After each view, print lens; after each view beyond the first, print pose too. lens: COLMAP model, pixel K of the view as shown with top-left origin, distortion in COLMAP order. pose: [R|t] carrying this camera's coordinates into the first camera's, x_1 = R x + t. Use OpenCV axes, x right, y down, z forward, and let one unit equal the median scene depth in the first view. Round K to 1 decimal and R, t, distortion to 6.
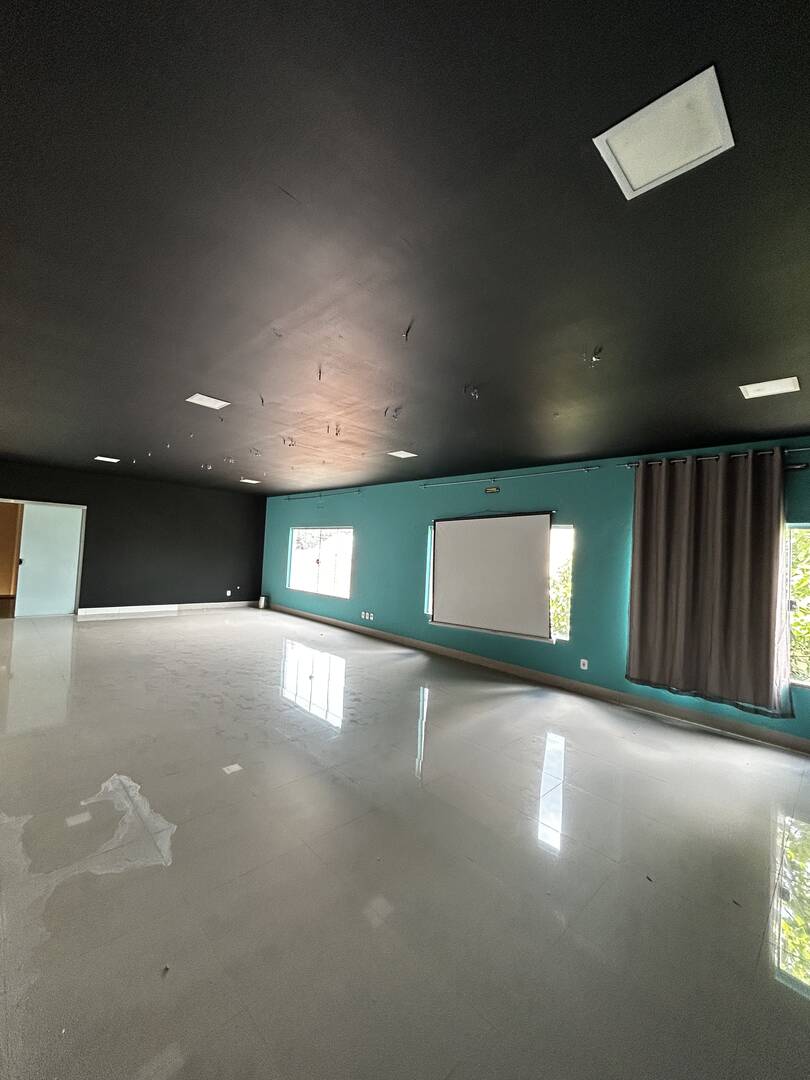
lens RADIAL K [[433.3, 0, 405.5], [0, 433.3, 537.8], [0, 0, 1]] dist [0.000788, -0.000095]
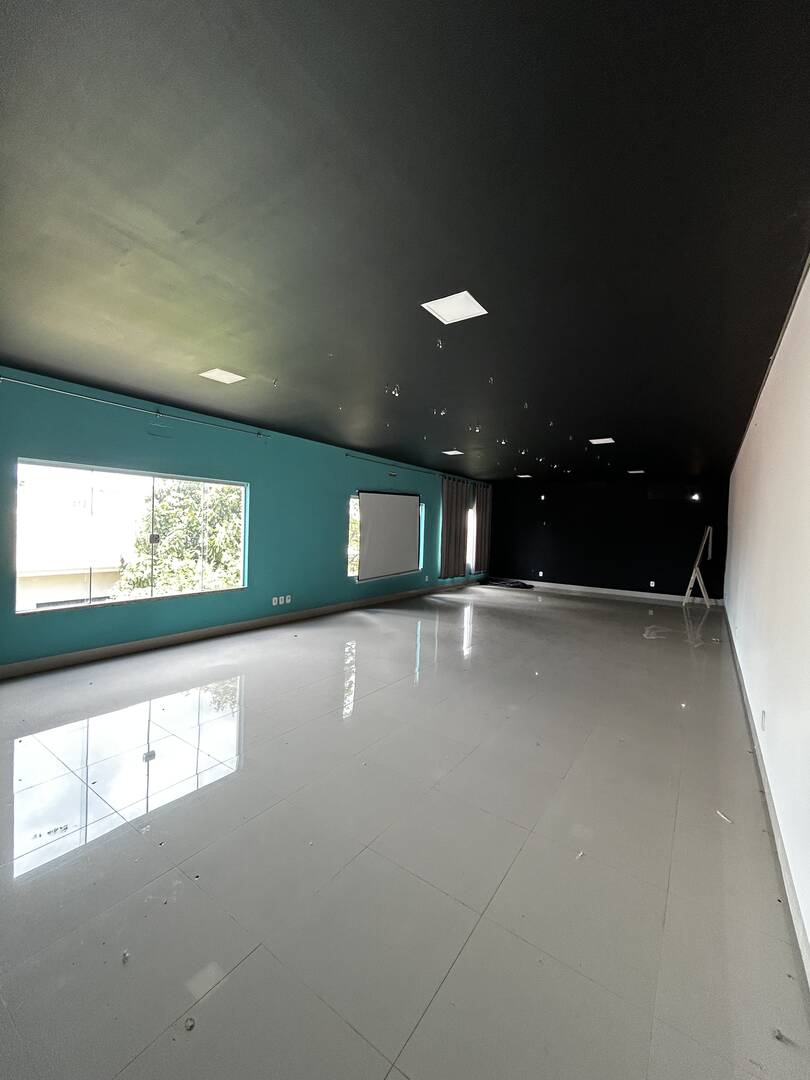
lens RADIAL K [[433.3, 0, 398.9], [0, 433.3, 542.1], [0, 0, 1]] dist [0.000788, -0.000095]
pose [[-0.172249, -0.102827, 0.979672, -1.014115], [-0.085279, 0.992359, 0.089165, -0.017983], [-0.981355, -0.068186, -0.179702, 1.058636]]
